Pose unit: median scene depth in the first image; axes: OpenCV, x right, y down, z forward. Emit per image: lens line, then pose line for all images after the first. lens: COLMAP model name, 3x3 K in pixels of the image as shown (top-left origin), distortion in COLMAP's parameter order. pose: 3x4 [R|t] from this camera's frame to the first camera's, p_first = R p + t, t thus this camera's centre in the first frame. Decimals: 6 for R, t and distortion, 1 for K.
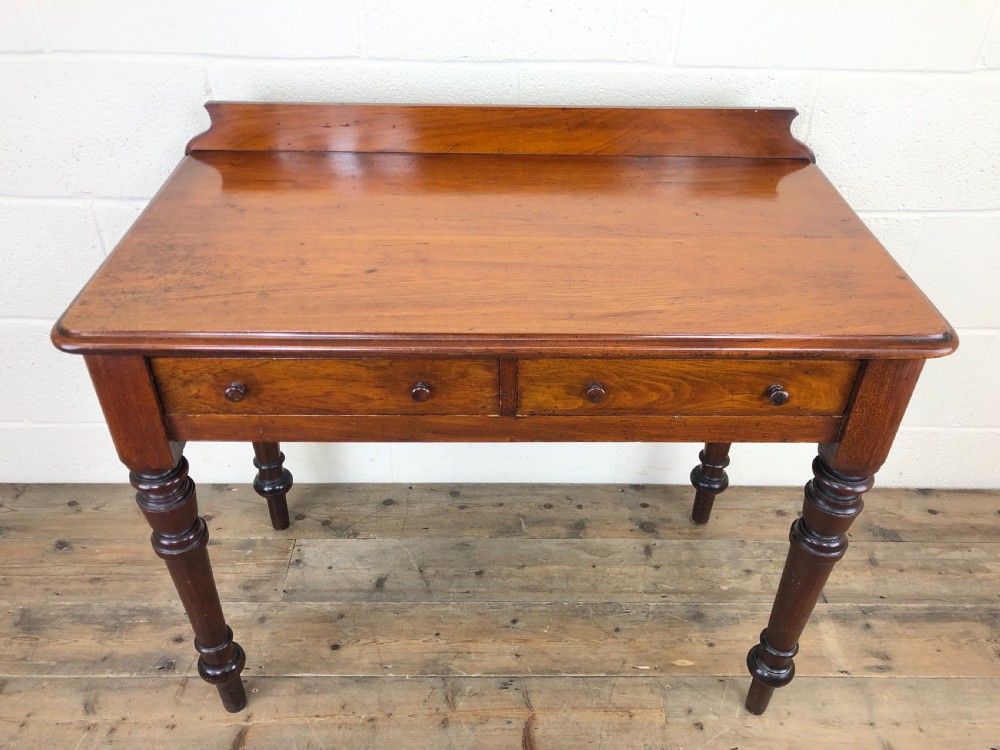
lens RADIAL K [[812.4, 0, 503.2], [0, 812.4, 374.6], [0, 0, 1]] dist [-0.003439, 0.014491]
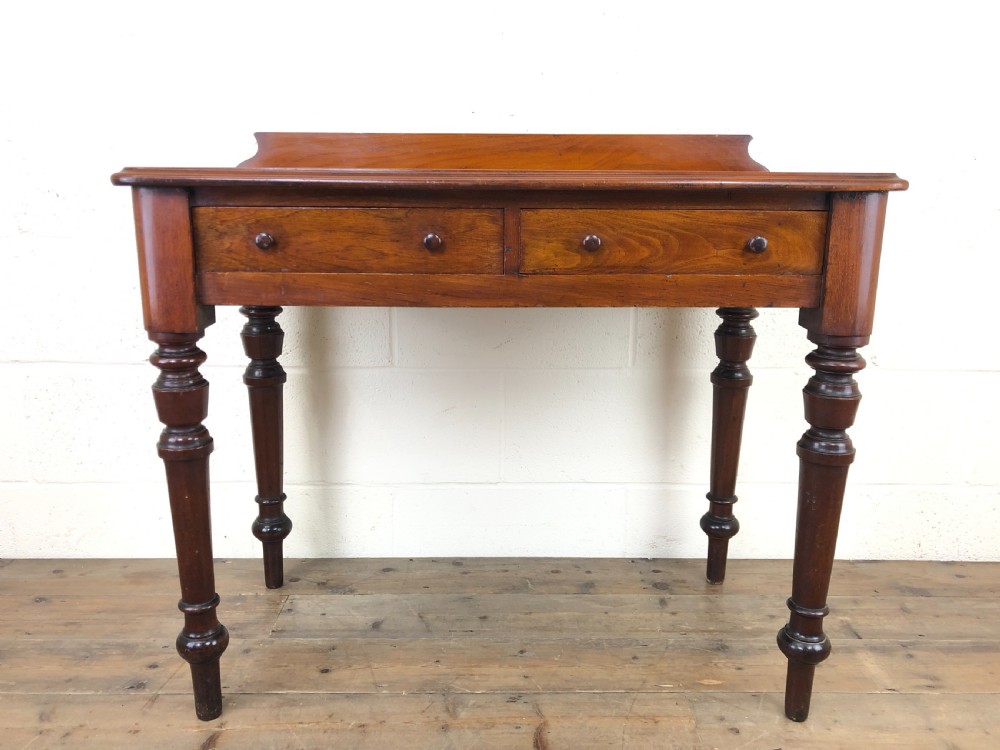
lens RADIAL K [[812.4, 0, 501.3], [0, 812.4, 377.3], [0, 0, 1]] dist [-0.003439, 0.014491]
pose [[0.999949, -0.010091, -0.000419, -0.006092], [0.009096, 0.917884, -0.396744, 0.398393], [0.004388, 0.396720, 0.917929, 0.038953]]
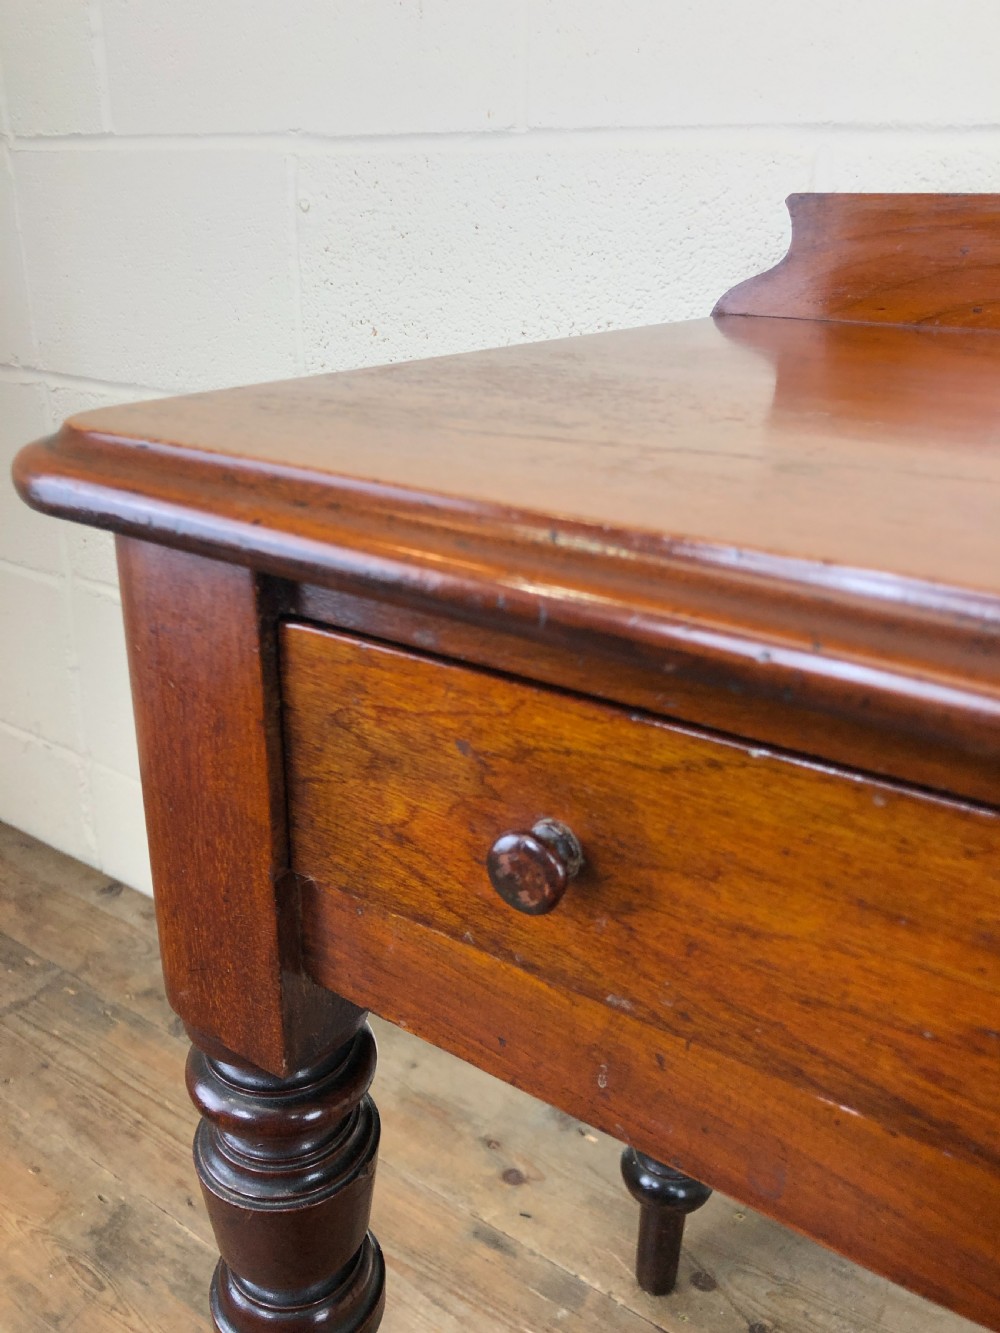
lens RADIAL K [[1101.5, 0, 491.8], [0, 1101.5, 647.8], [0, 0, 1]] dist [-0.009979, 0.018541]
pose [[0.813833, 0.206658, -0.543110, -0.122005], [-0.346670, 0.922754, -0.168359, 0.013630], [0.466364, 0.325296, 0.822610, 0.465332]]
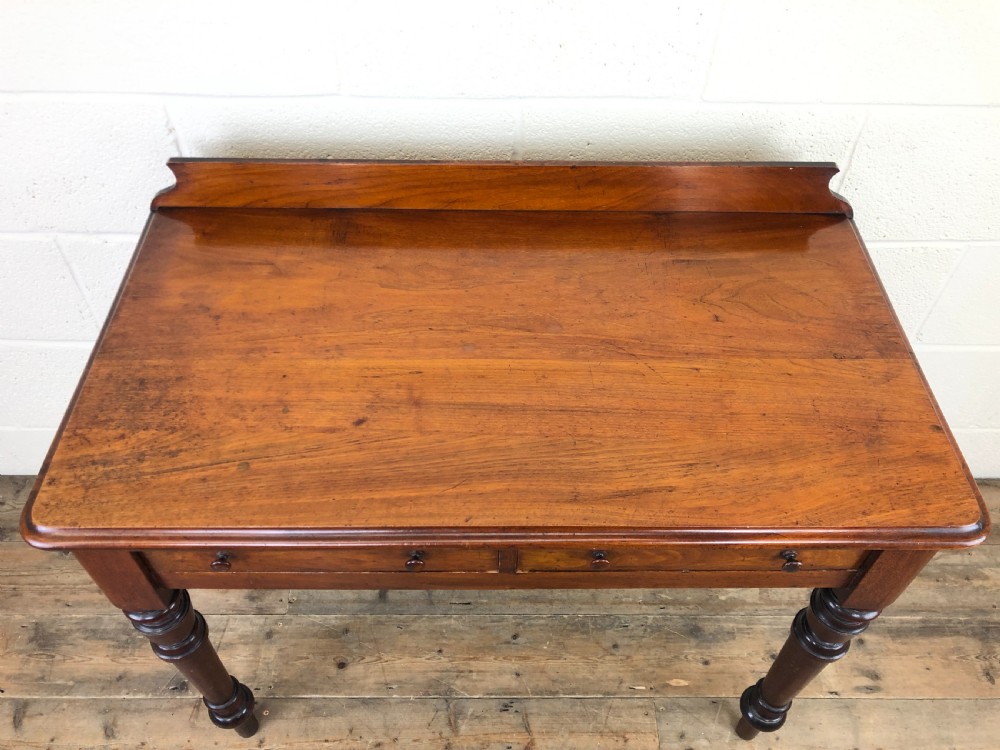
lens RADIAL K [[812.4, 0, 500.1], [0, 812.4, 370.6], [0, 0, 1]] dist [-0.003439, 0.014491]
pose [[0.999960, 0.002618, -0.008565, 0.003067], [-0.000706, 0.976377, 0.216074, -0.254722], [0.008928, -0.216059, 0.976339, 0.075398]]
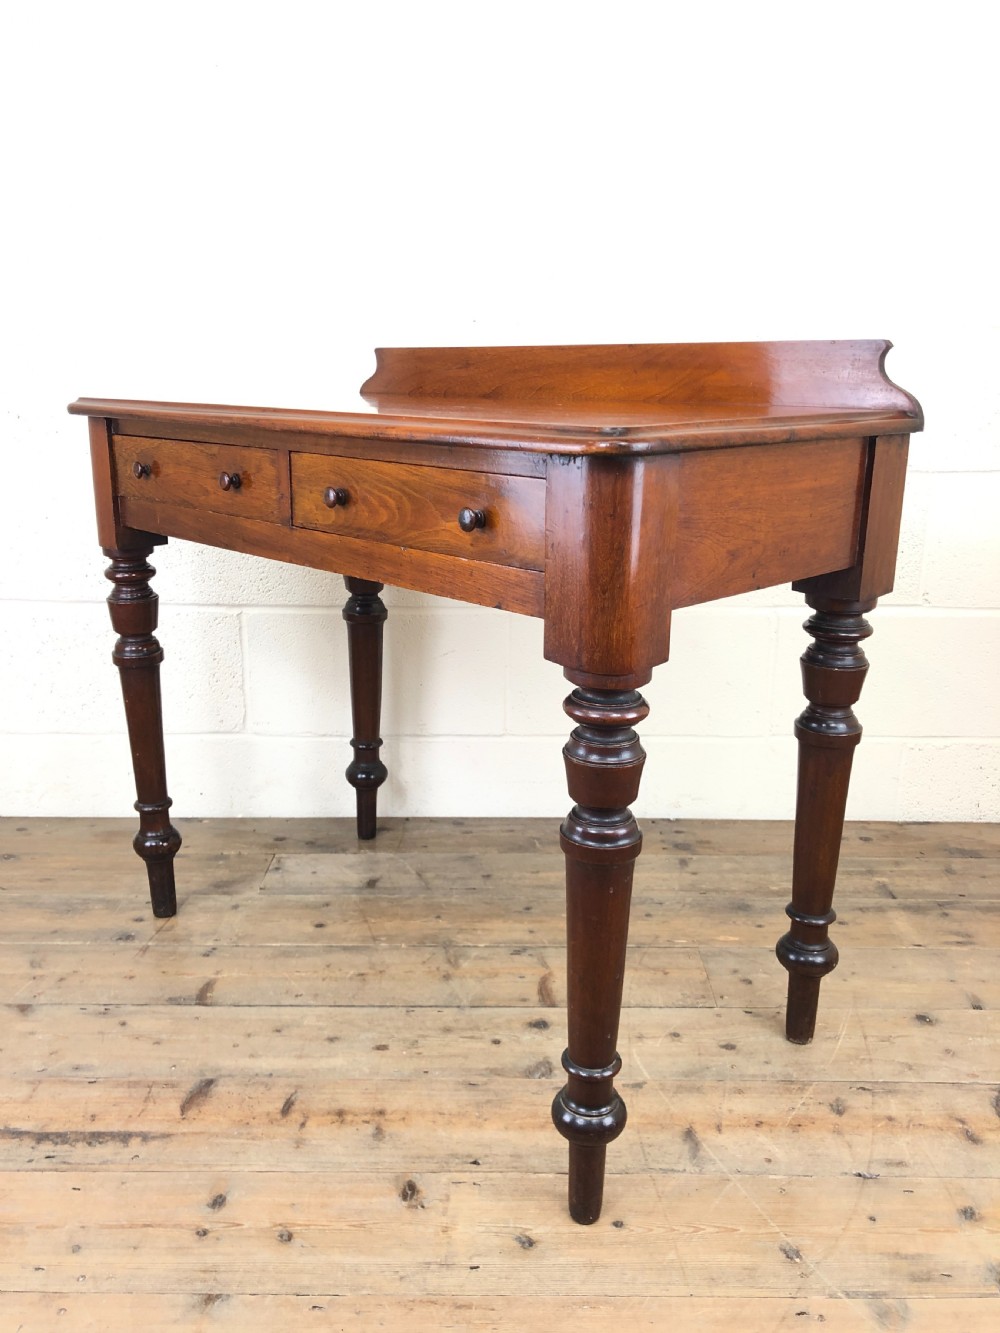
lens RADIAL K [[1083.0, 0, 492.3], [0, 1083.0, 652.3], [0, 0, 1]] dist [-0.003439, 0.014491]
pose [[0.999734, -0.010228, -0.020652, 0.002859], [0.001877, 0.929273, -0.369388, 0.493423], [0.022970, 0.369251, 0.929046, -0.168454]]
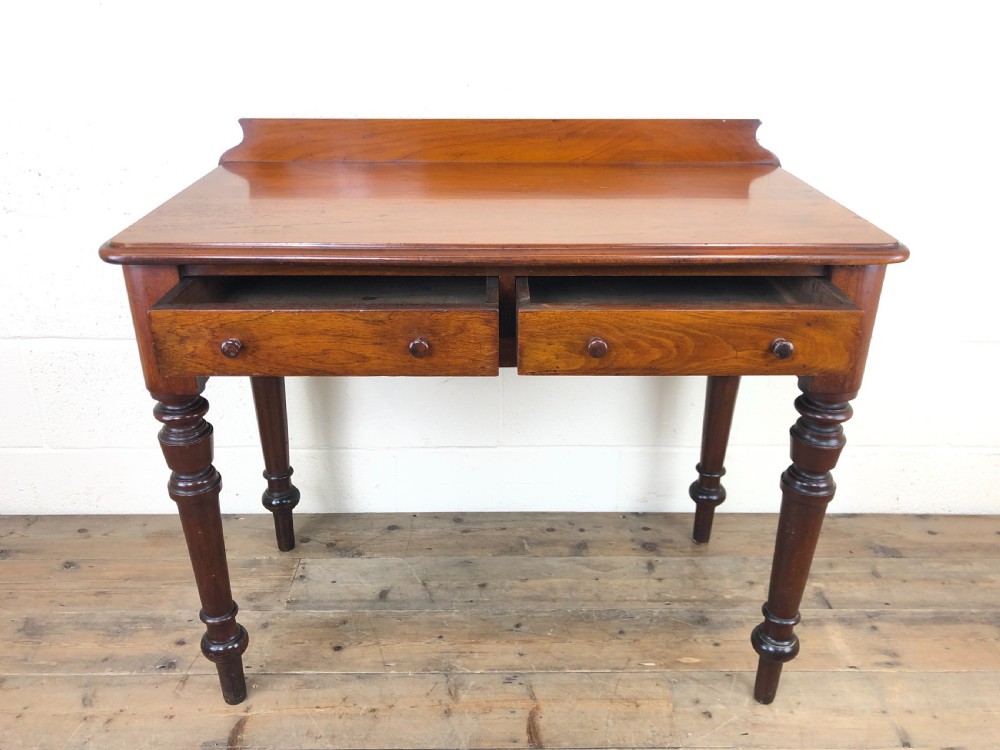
lens RADIAL K [[812.4, 0, 502.4], [0, 812.4, 375.9], [0, 0, 1]] dist [-0.003439, 0.014491]
pose [[0.999930, -0.010791, -0.004753, 0.003157], [0.009658, 0.980779, -0.194885, 0.205579], [0.006764, 0.194825, 0.980815, -0.037711]]
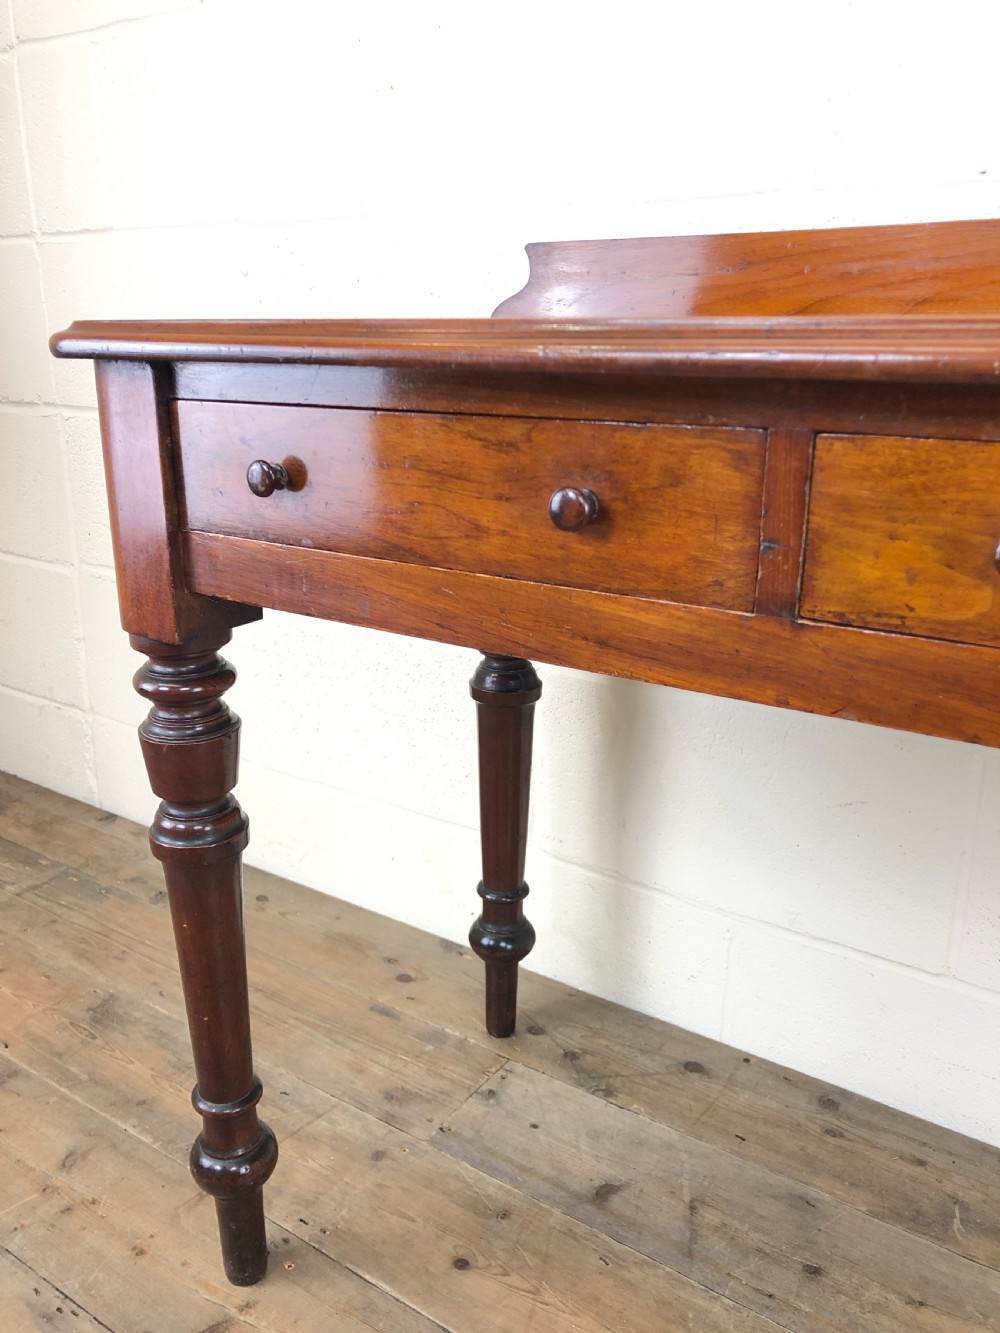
lens RADIAL K [[1083.0, 0, 492.1], [0, 1083.0, 654.5], [0, 0, 1]] dist [-0.003439, 0.014491]
pose [[0.816217, 0.146310, -0.558913, 0.119953], [-0.328998, 0.912935, -0.241473, 0.152926], [0.474922, 0.380976, 0.793289, 0.355603]]
